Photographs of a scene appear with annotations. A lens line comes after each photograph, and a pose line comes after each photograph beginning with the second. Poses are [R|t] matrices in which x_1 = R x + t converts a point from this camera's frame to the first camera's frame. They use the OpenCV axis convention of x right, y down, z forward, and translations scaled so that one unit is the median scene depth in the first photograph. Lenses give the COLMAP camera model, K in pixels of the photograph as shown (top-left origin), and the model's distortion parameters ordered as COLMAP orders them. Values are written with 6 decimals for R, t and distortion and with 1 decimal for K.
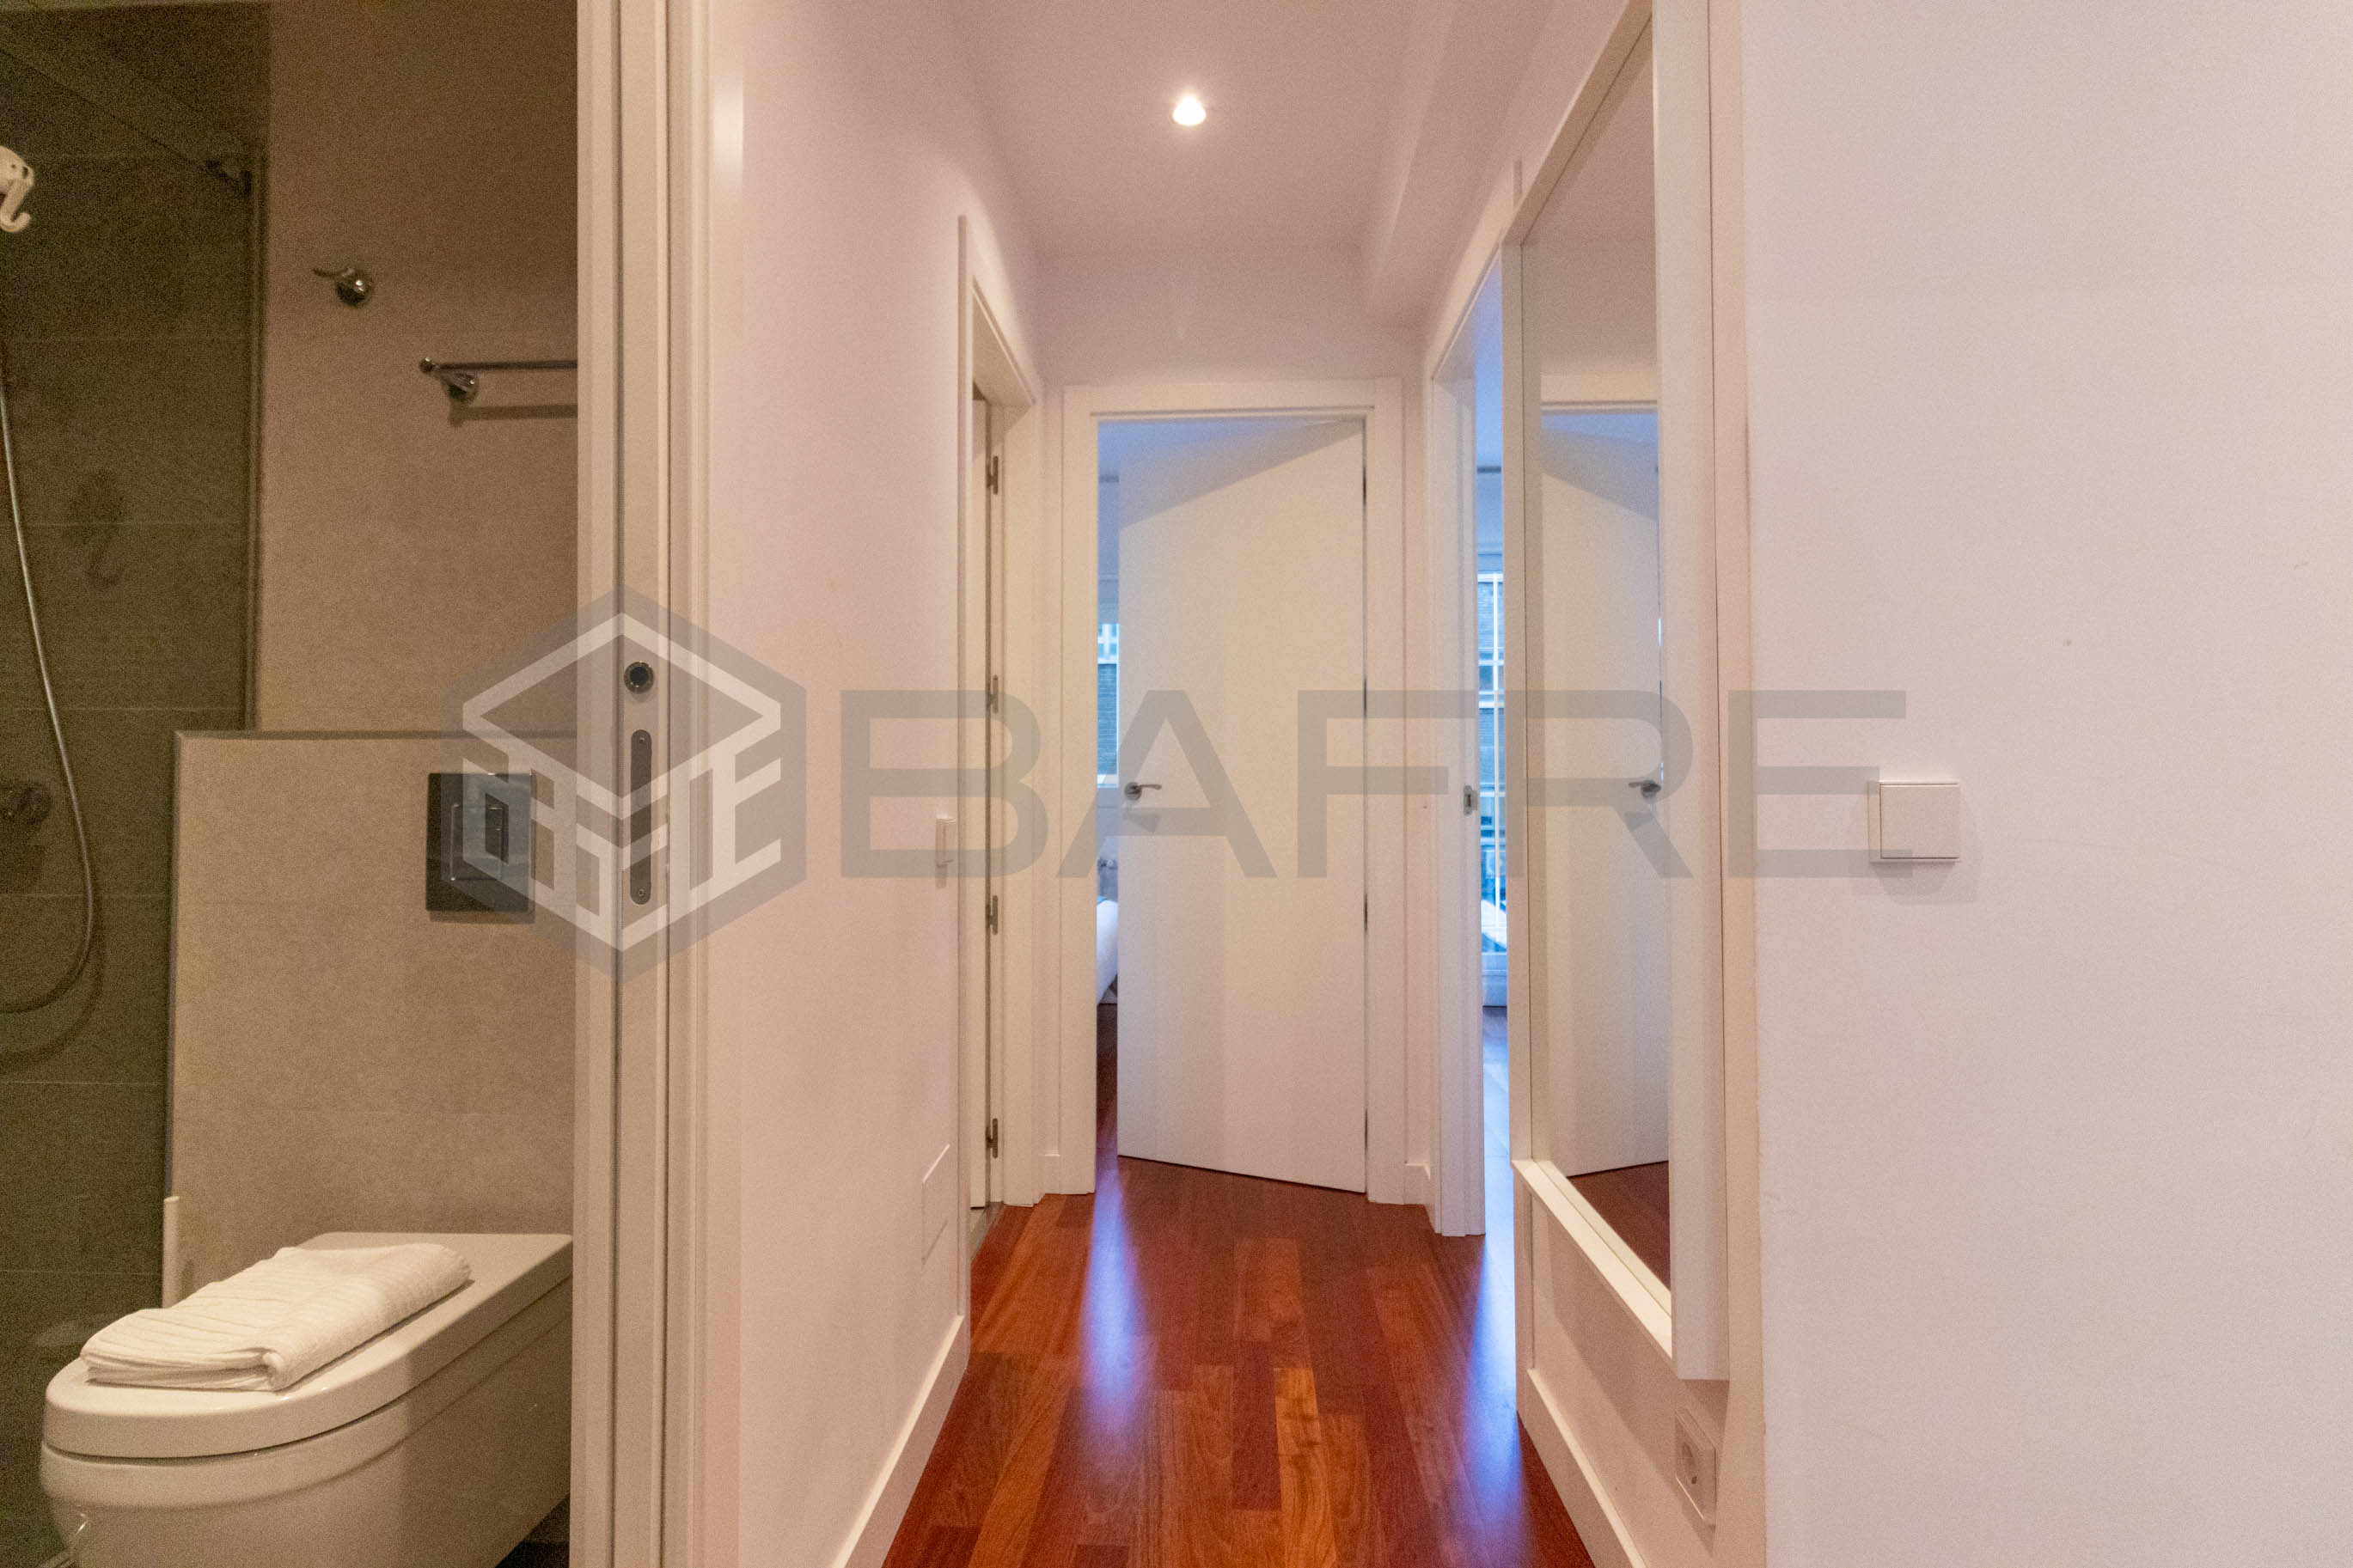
lens RADIAL K [[1138.0, 0, 1153.5], [0, 1138.0, 770.6], [0, 0, 1]] dist [0.001381, 0.000164]
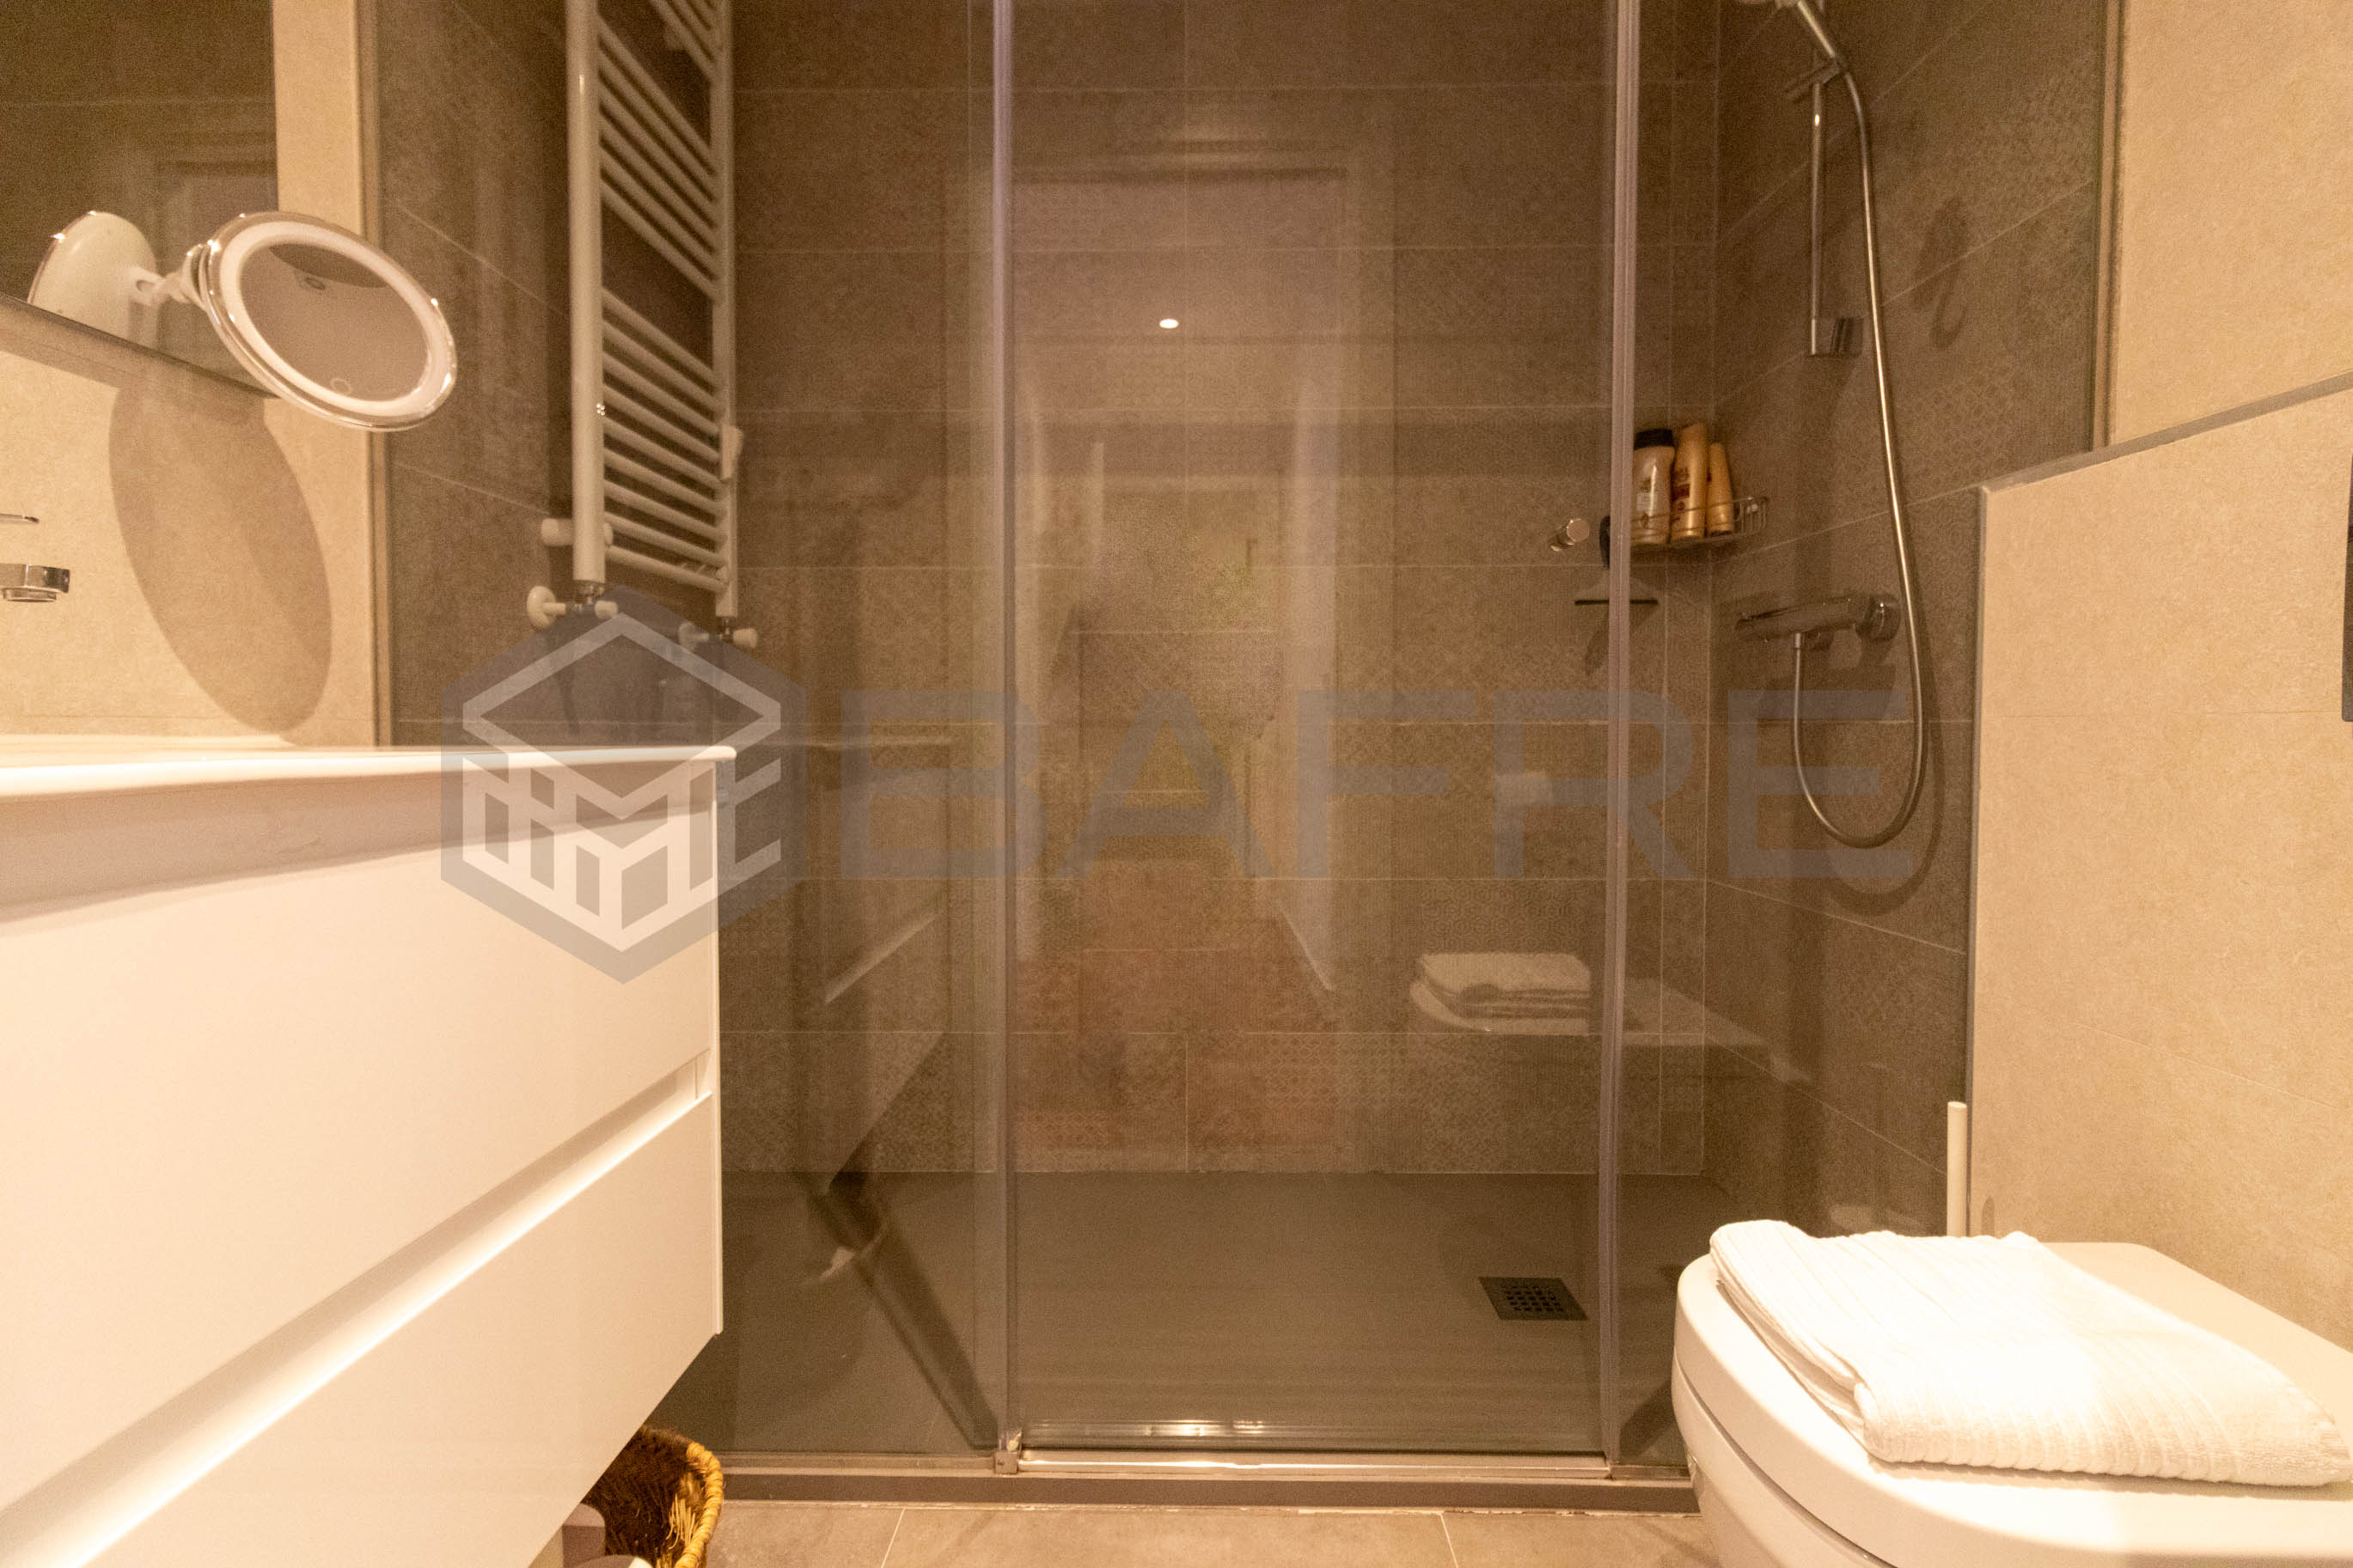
lens RADIAL K [[1093.0, 0, 1170.2], [0, 1093.0, 771.0], [0, 0, 1]] dist [0.000149, -0.000614]
pose [[0.041397, 0.036780, -0.998466, -0.162430], [0.022027, 0.999046, 0.037715, 0.112264], [0.998900, -0.023555, 0.040547, 0.440110]]
